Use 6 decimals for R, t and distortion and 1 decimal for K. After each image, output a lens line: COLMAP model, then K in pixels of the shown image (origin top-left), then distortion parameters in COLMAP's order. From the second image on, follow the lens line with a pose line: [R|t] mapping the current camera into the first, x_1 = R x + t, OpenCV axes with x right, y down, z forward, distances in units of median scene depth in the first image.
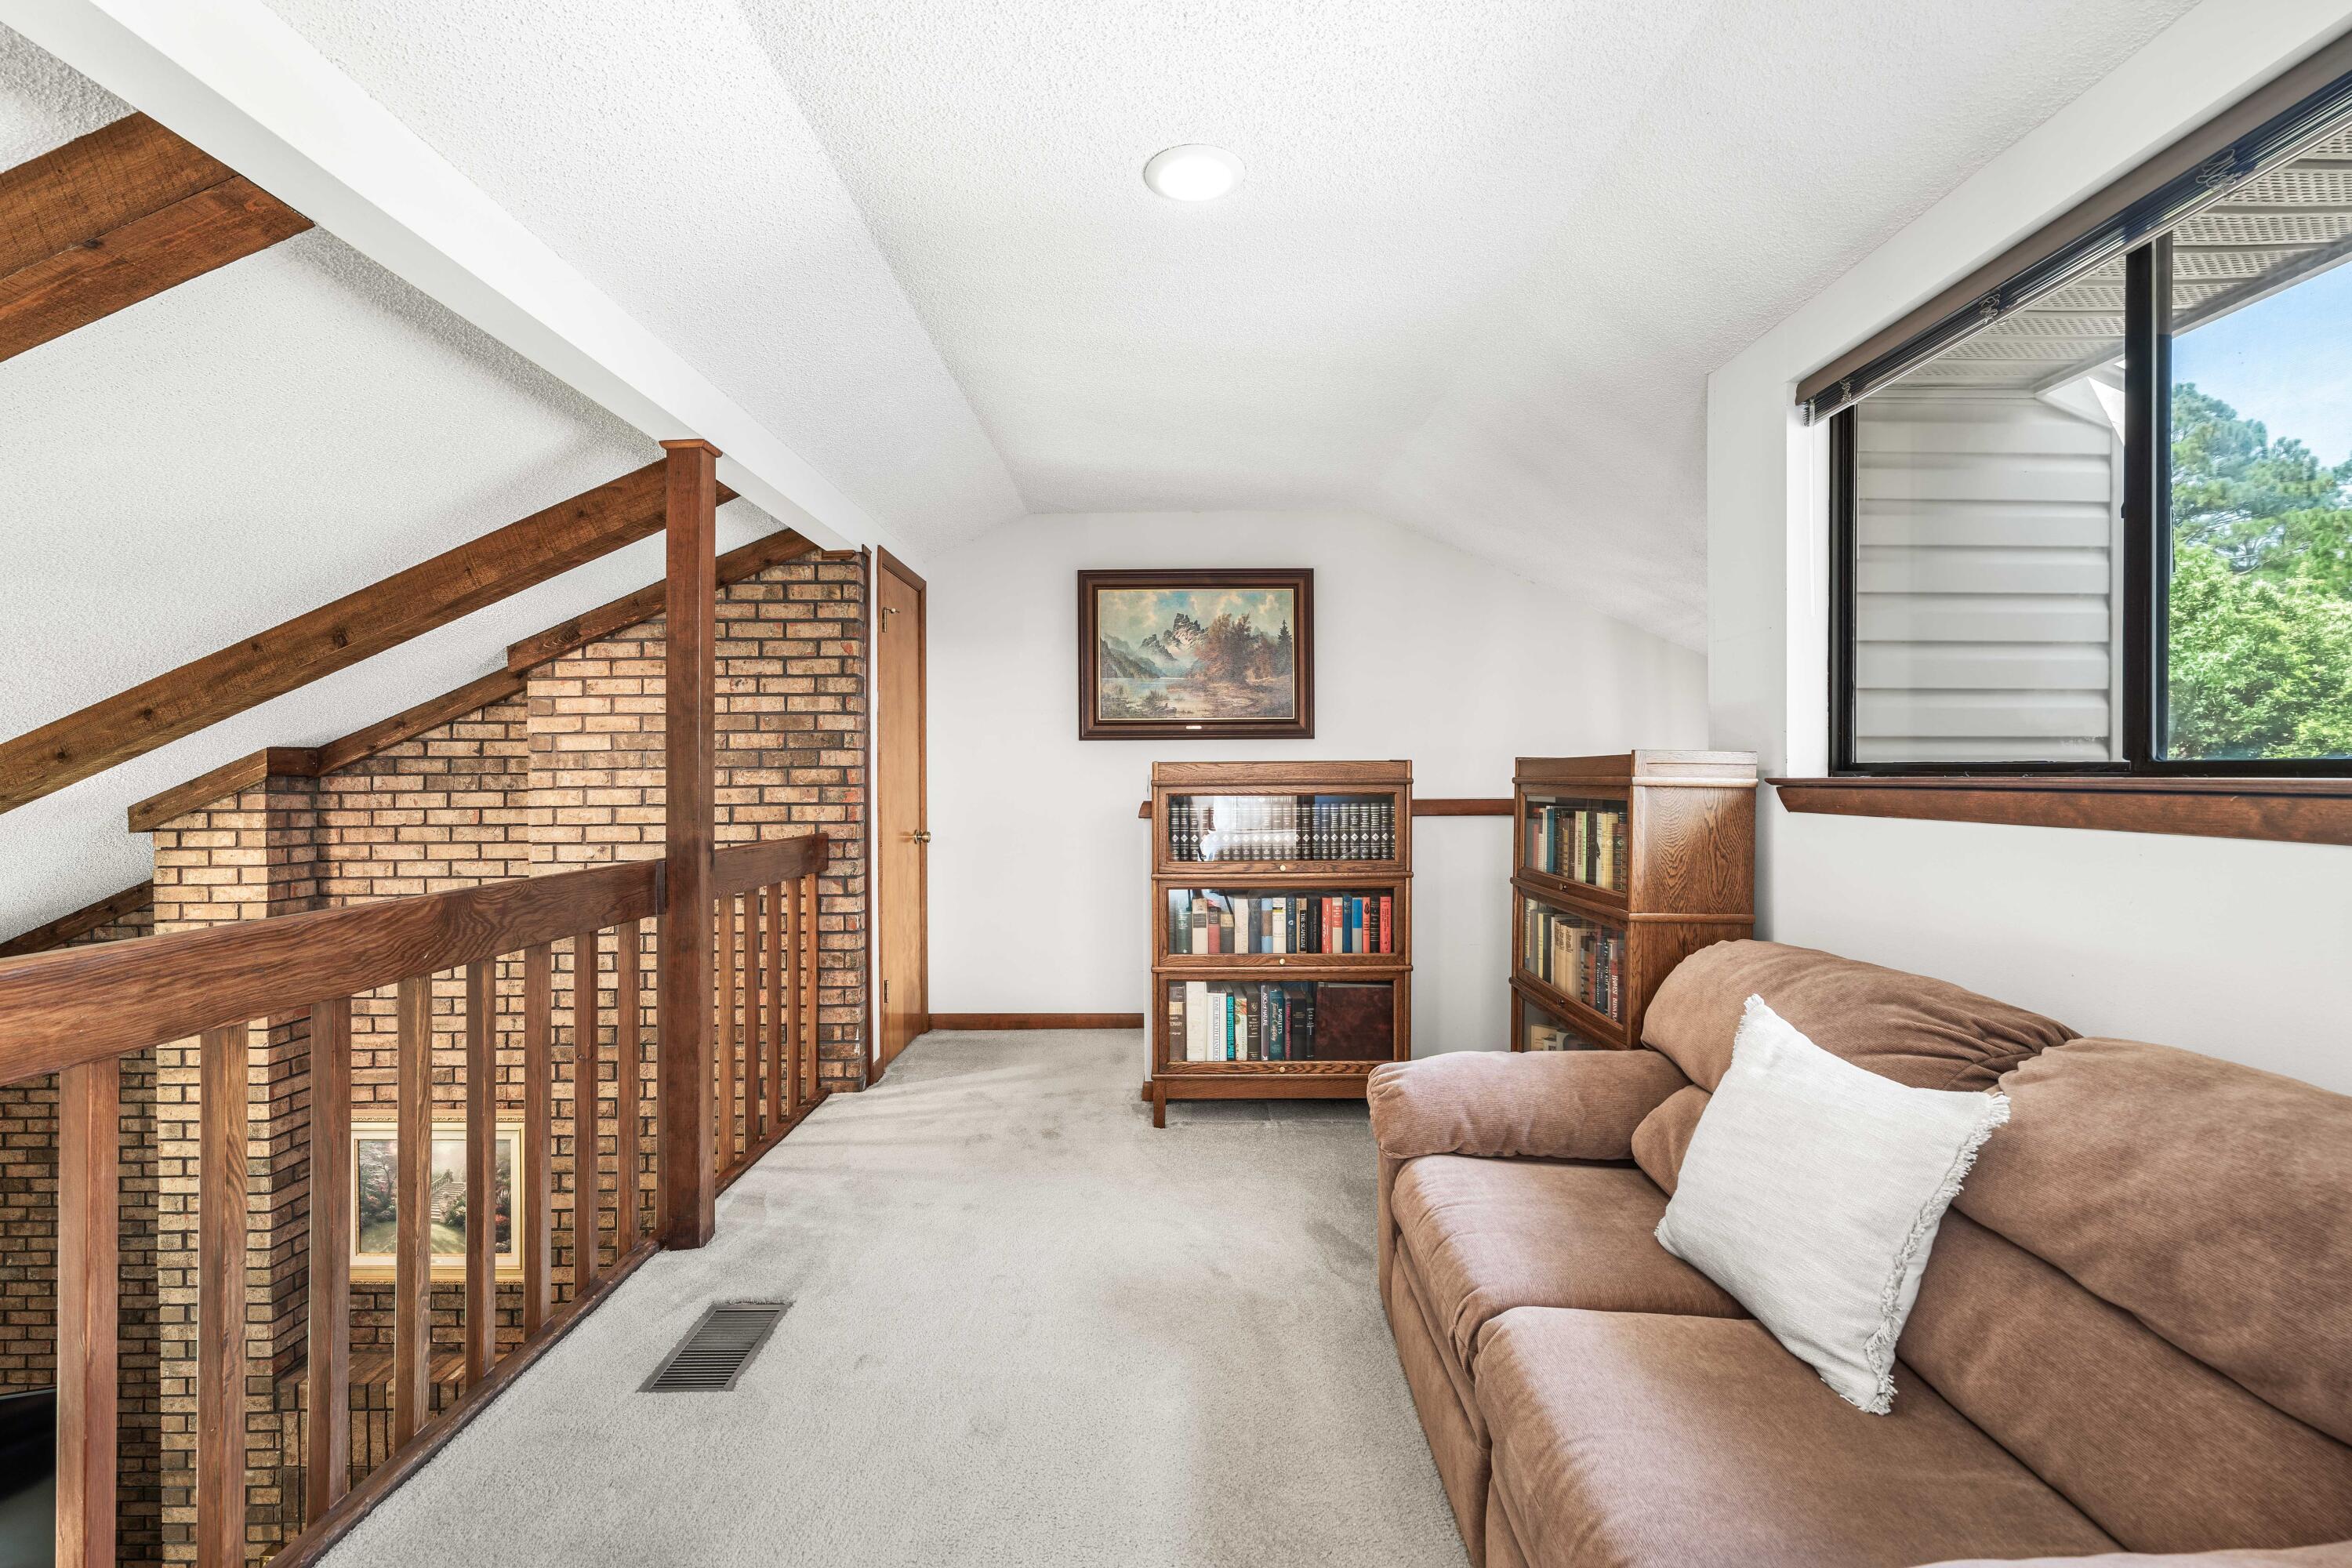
lens RADIAL K [[1087.8, 0, 1174.5], [0, 1087.8, 766.9], [0, 0, 1]] dist [-0.001520, -0.000890]
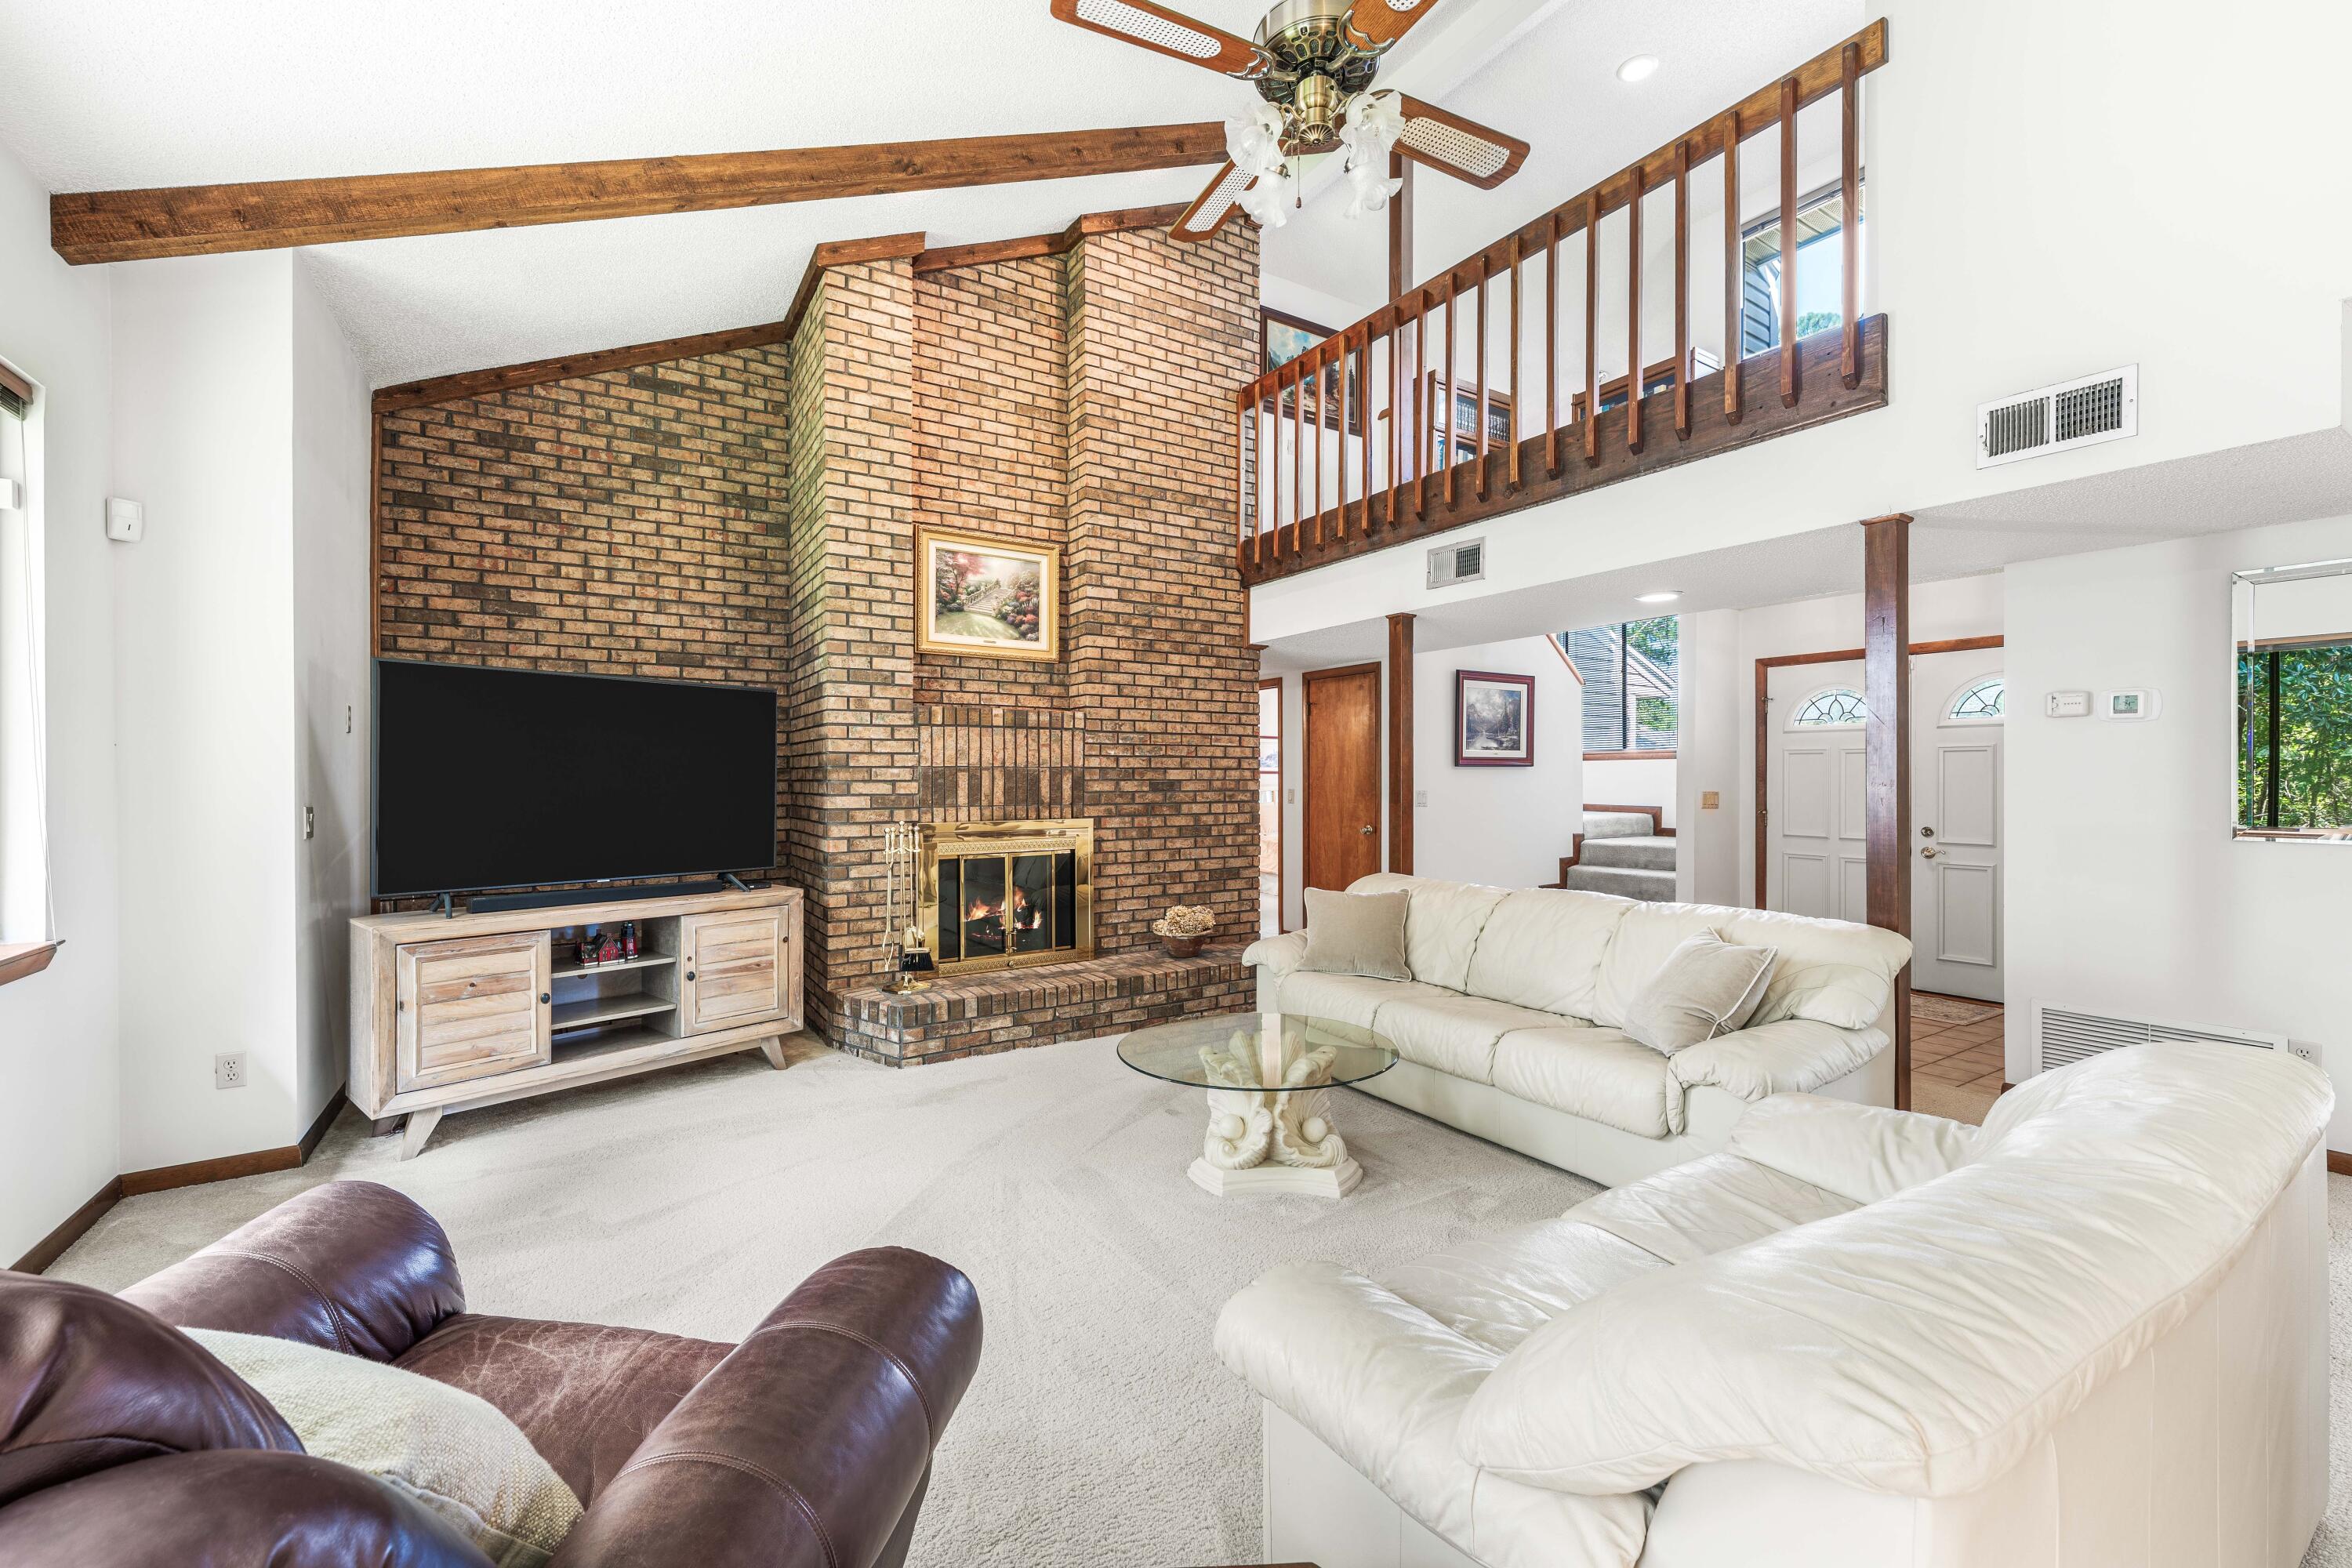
lens RADIAL K [[993.4, 0, 1205.4], [0, 993.4, 785.3], [0, 0, 1]] dist [-0.002111, -0.000630]
pose [[0.826371, 0.000425, 0.563125, -1.172968], [-0.003246, 0.999987, 0.004009, 0.633280], [-0.563116, -0.005141, 0.826362, -0.219943]]
